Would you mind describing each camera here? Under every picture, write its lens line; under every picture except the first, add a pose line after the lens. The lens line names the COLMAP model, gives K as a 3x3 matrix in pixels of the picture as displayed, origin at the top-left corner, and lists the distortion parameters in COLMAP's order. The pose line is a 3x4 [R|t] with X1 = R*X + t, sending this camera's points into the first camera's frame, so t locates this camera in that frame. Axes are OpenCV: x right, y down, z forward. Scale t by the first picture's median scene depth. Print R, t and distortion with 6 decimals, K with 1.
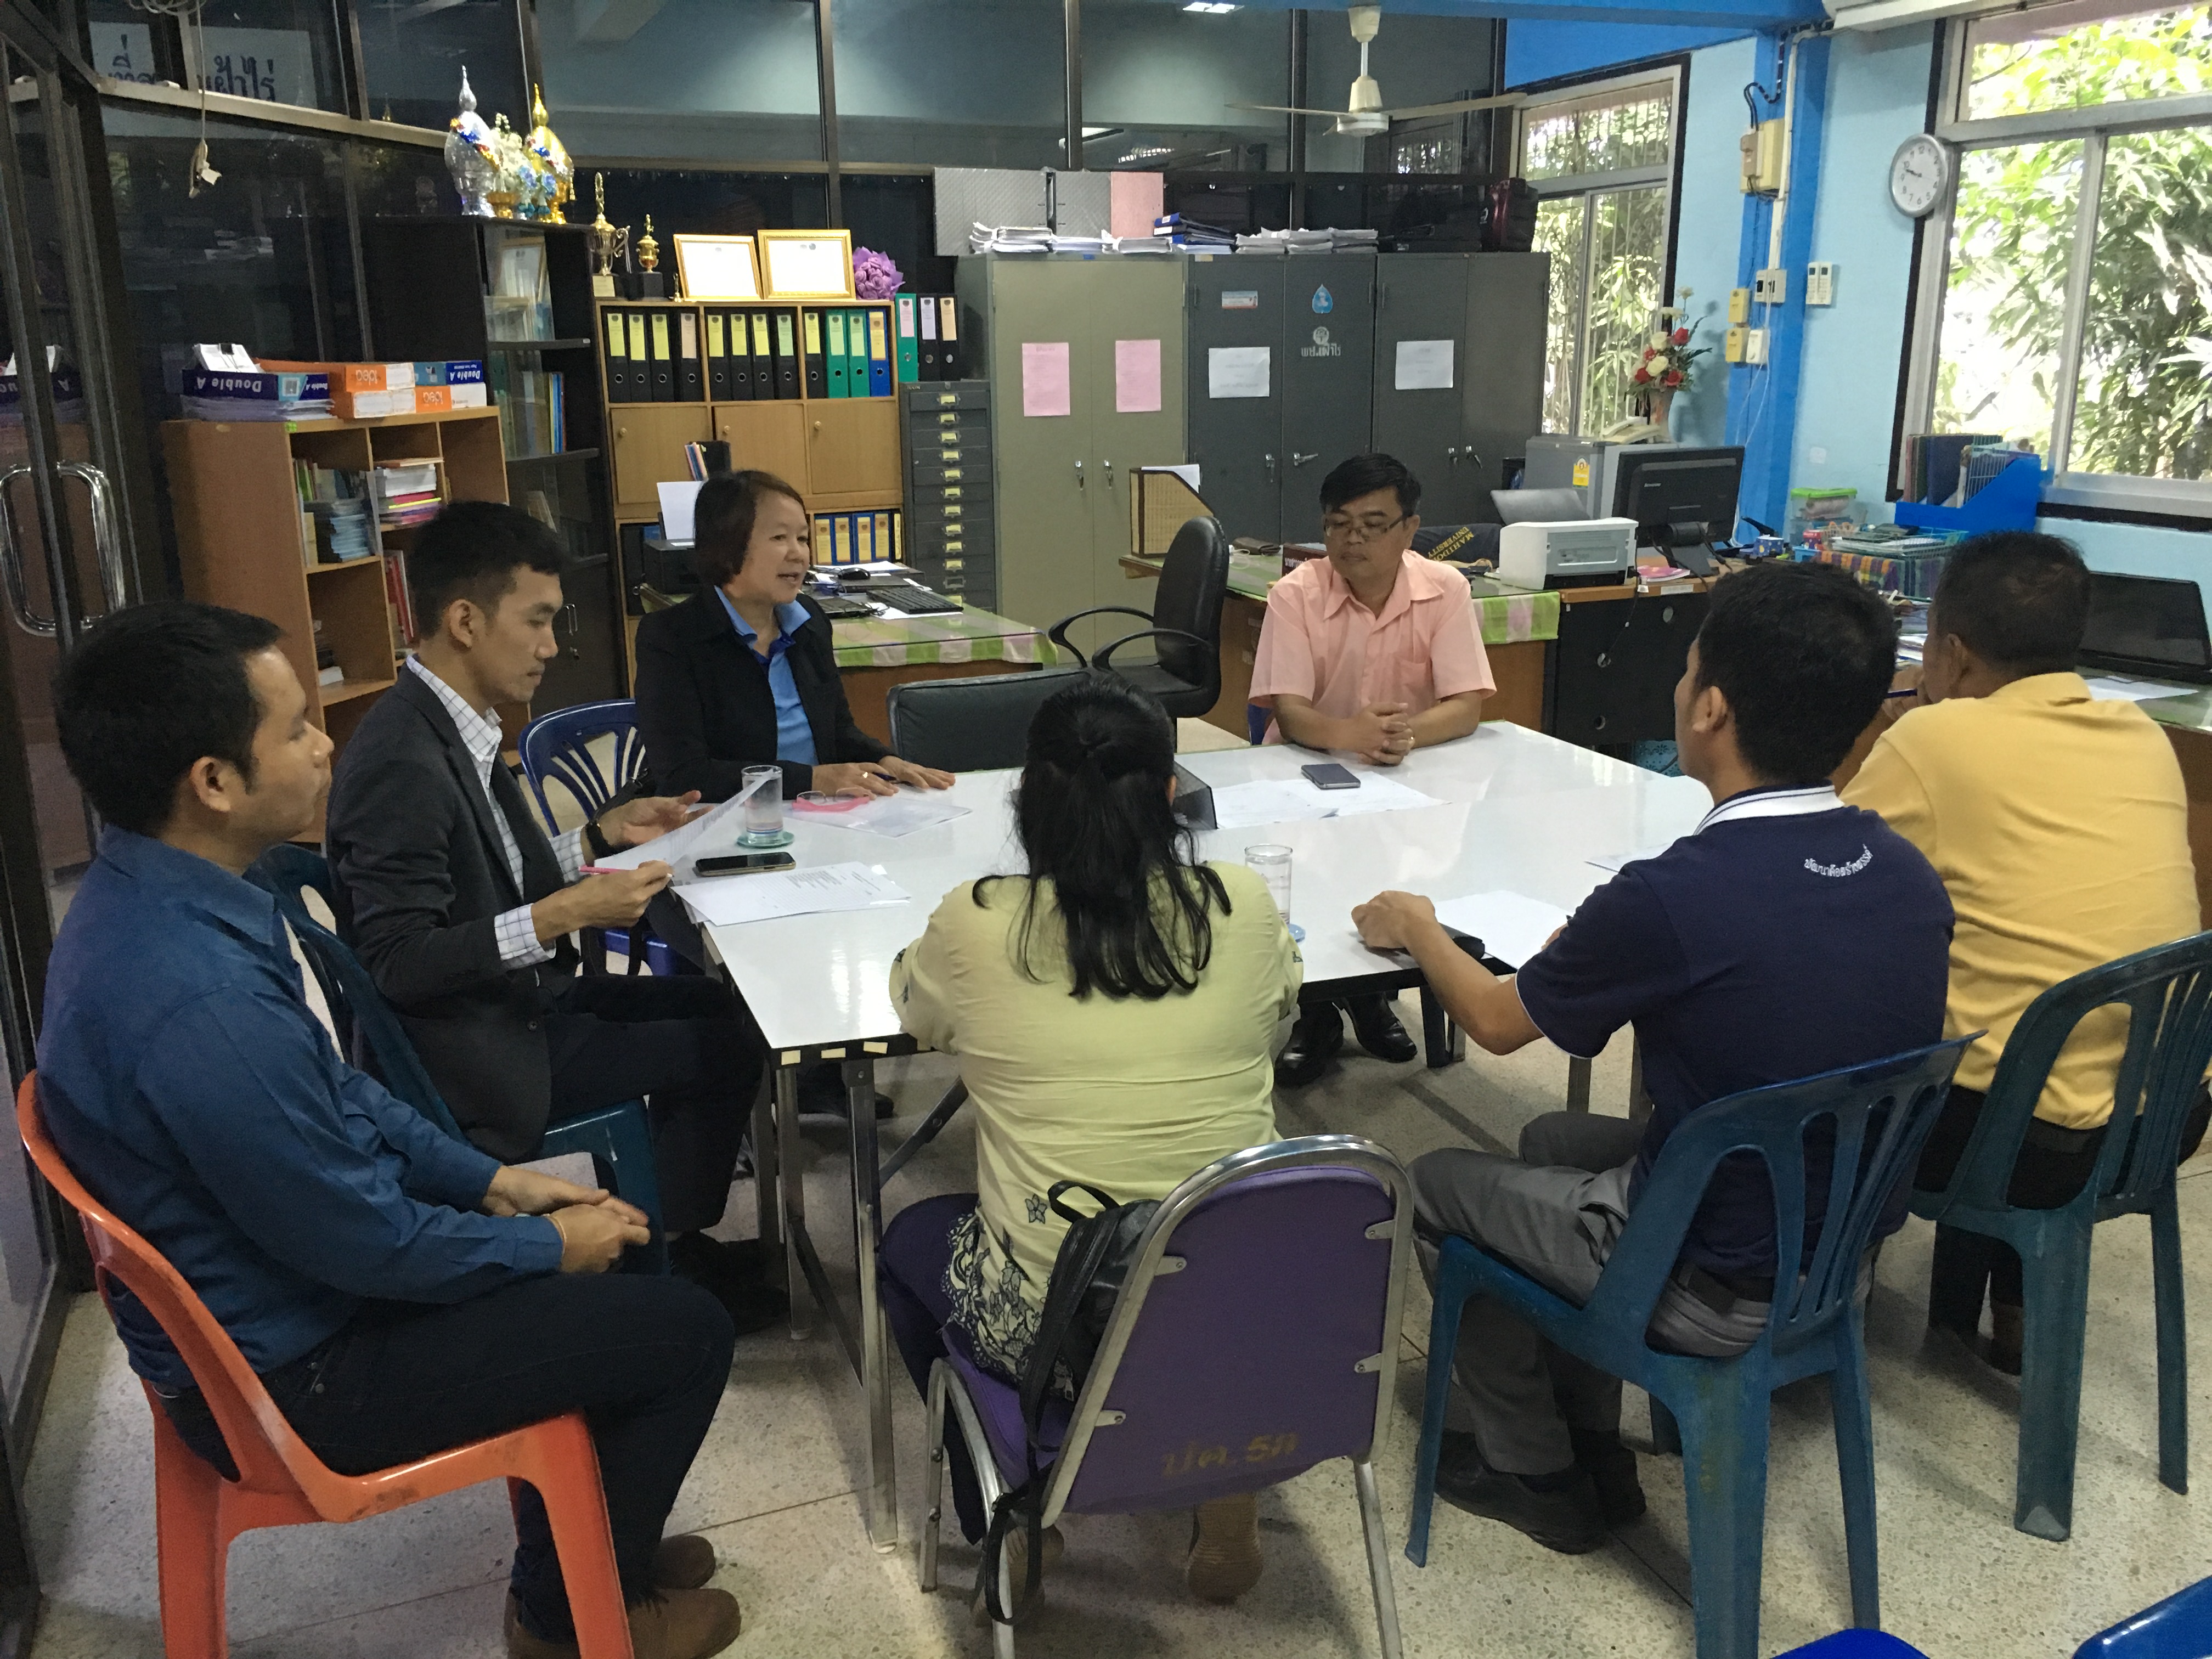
lens RADIAL K [[1863.6, 0, 1118.0], [0, 1863.6, 828.1], [0, 0, 1]] dist [0.073261, -0.097375]
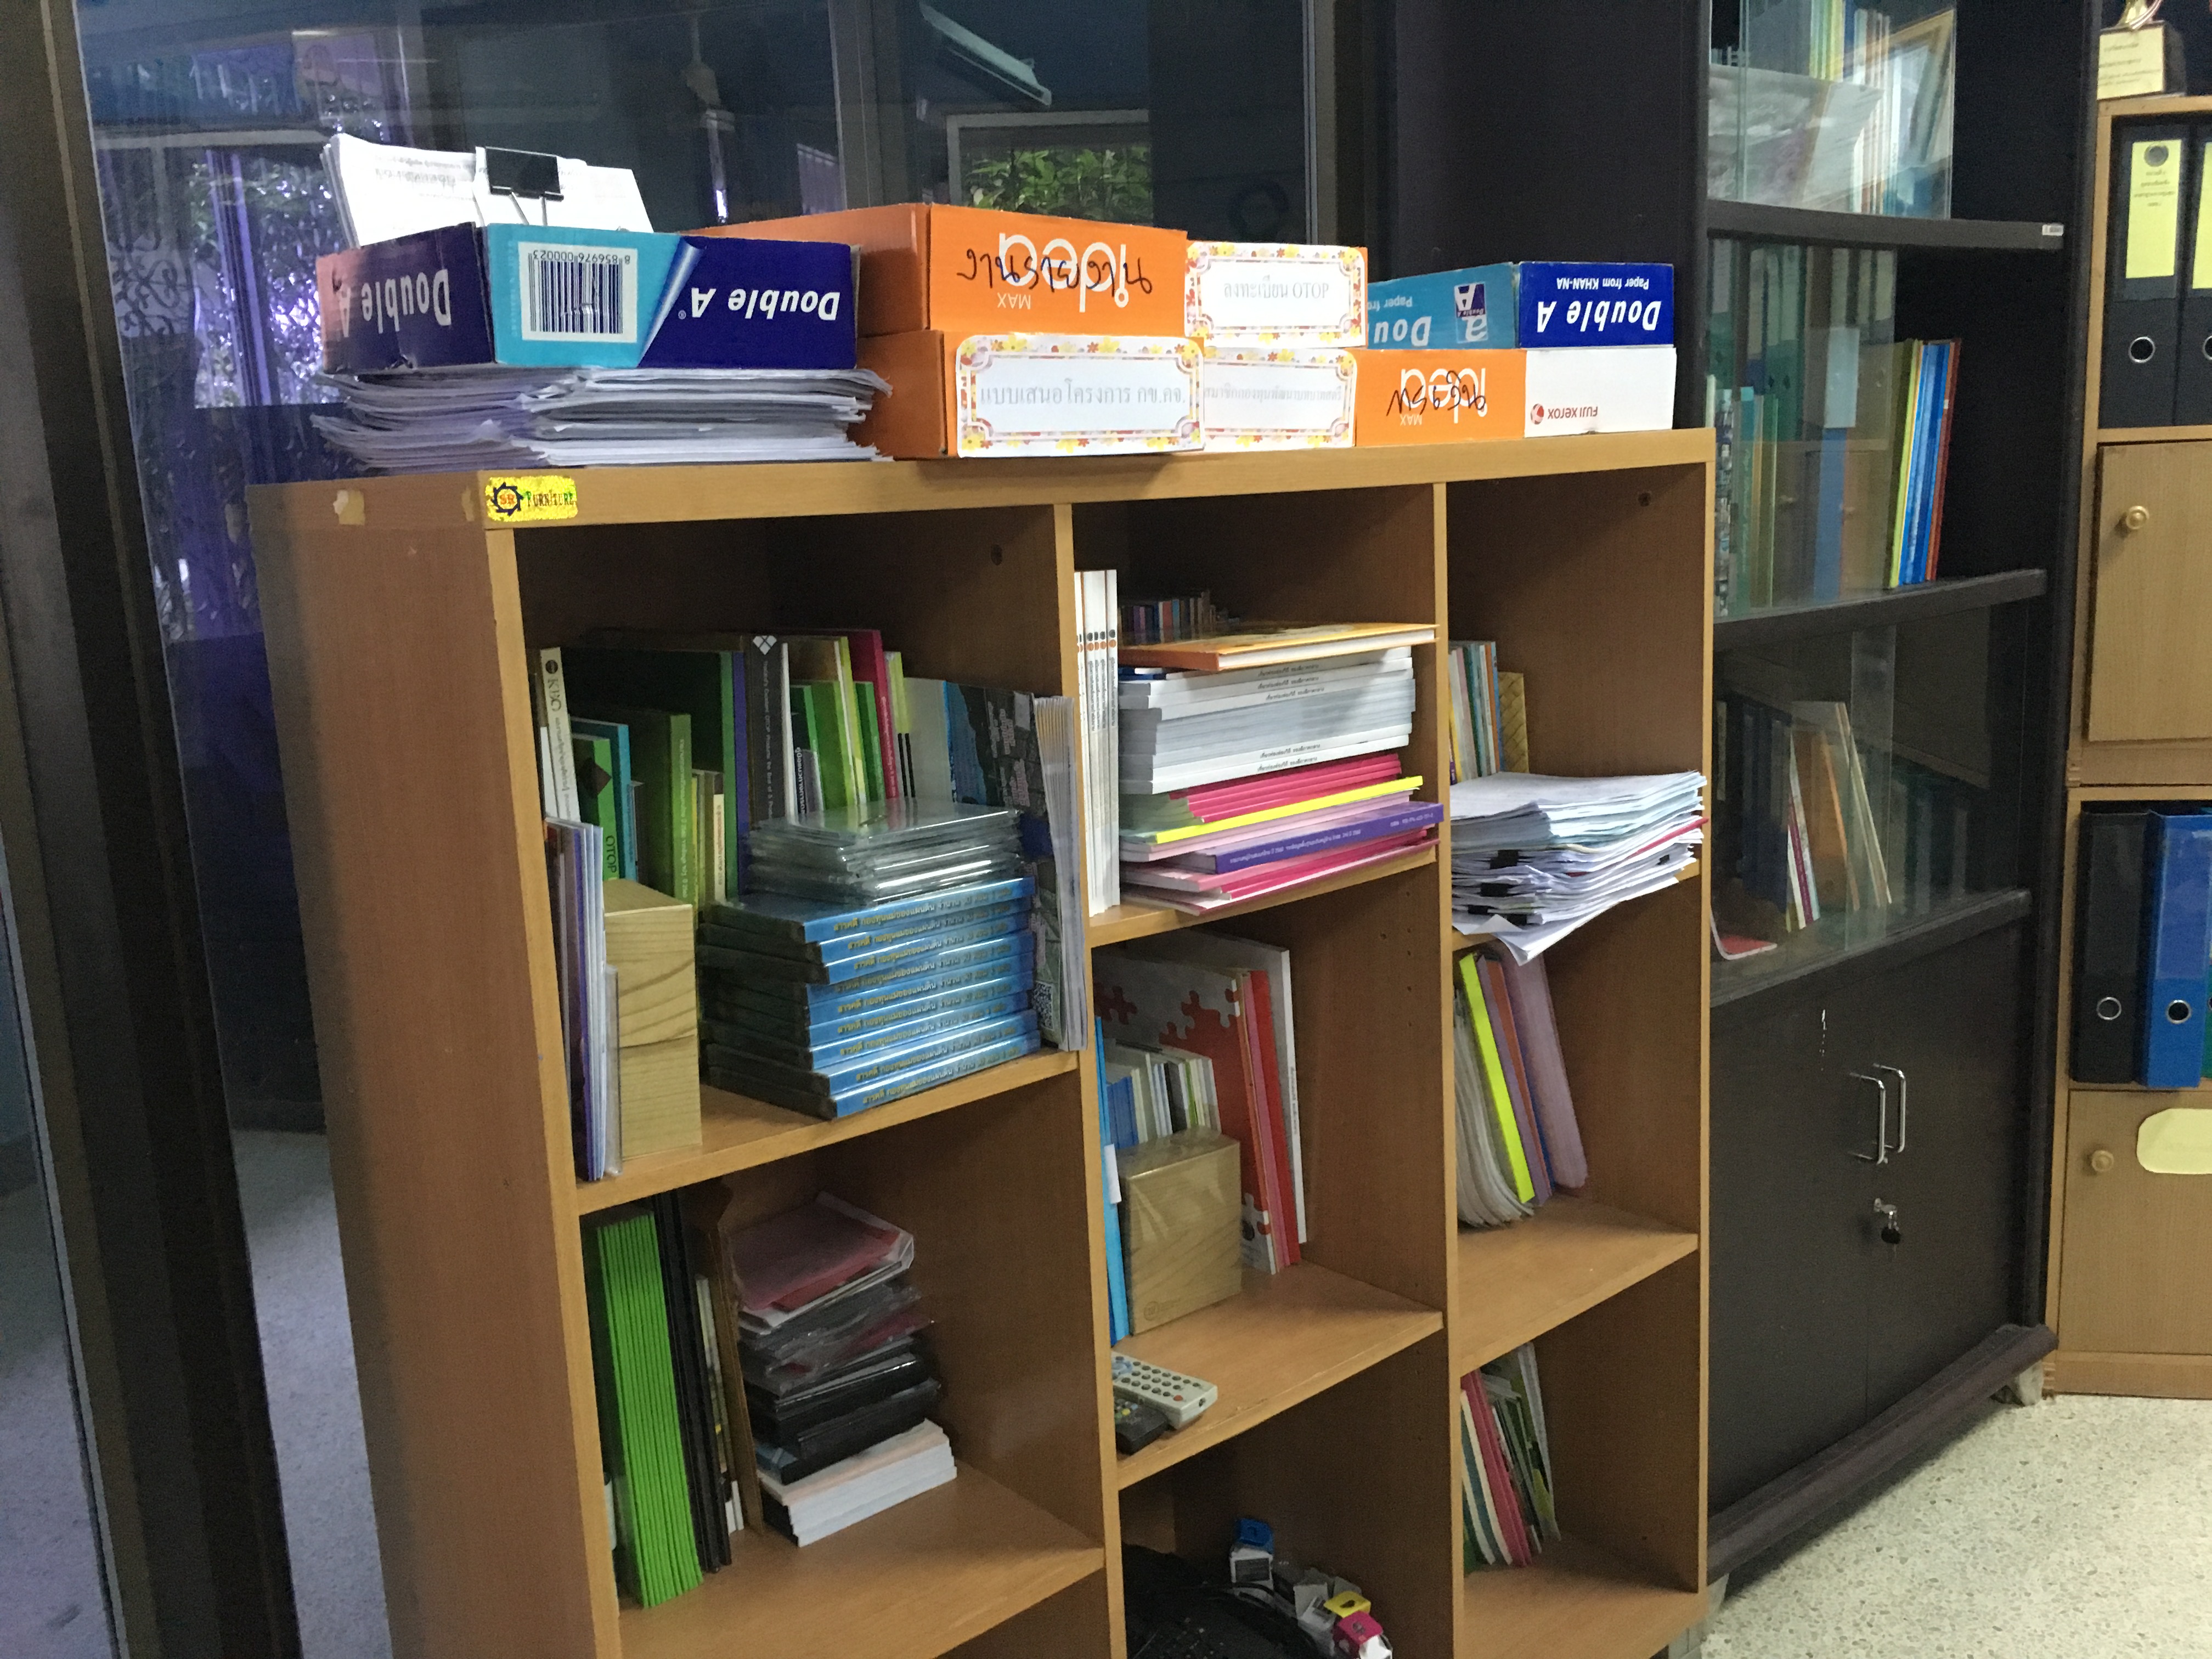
lens RADIAL K [[1874.6, 0, 1106.0], [0, 1874.6, 829.5], [0, 0, 1]] dist [0.035974, -0.022207]
pose [[0.782310, 0.090997, -0.616206, -0.198093], [-0.123610, 0.992276, -0.010397, -0.134808], [0.610501, 0.084303, 0.787516, 0.649458]]
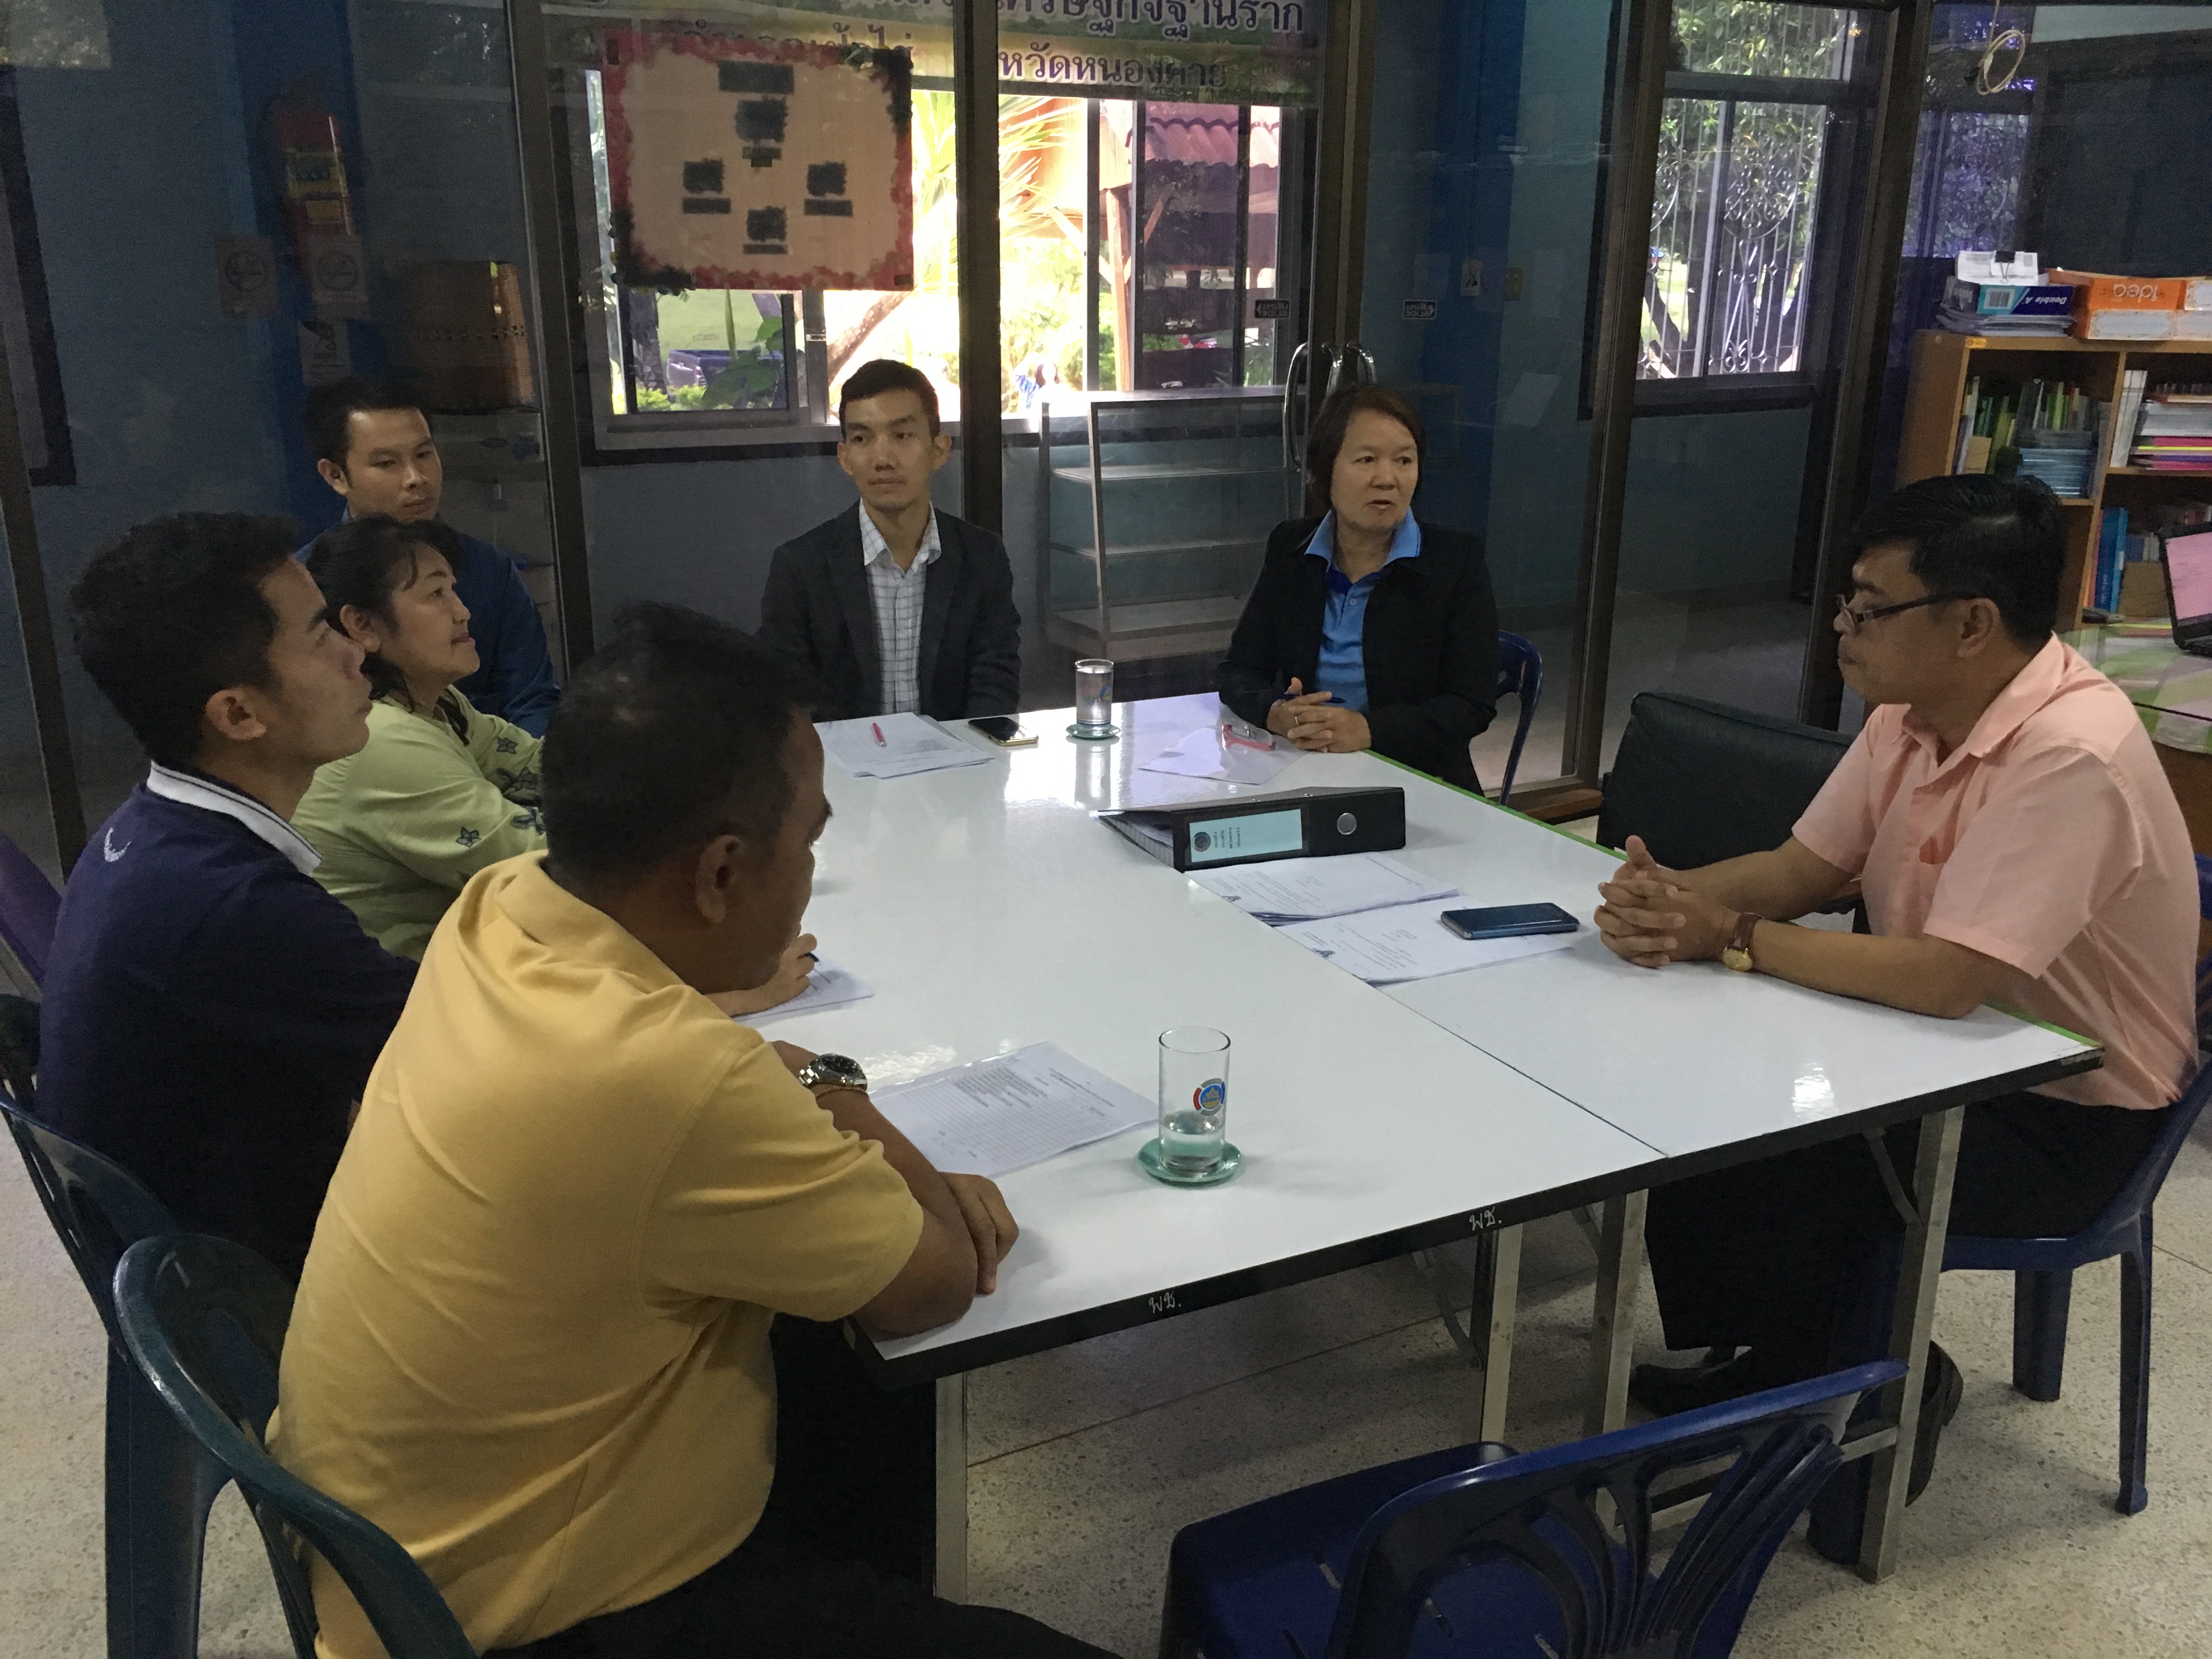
lens RADIAL K [[1863.6, 0, 1118.0], [0, 1863.6, 828.1], [0, 0, 1]] dist [0.073261, -0.097375]
pose [[0.111094, 0.307538, -0.945028, 0.339149], [-0.264658, 0.925731, 0.270146, -0.095820], [0.957922, 0.220098, 0.184236, 0.350448]]
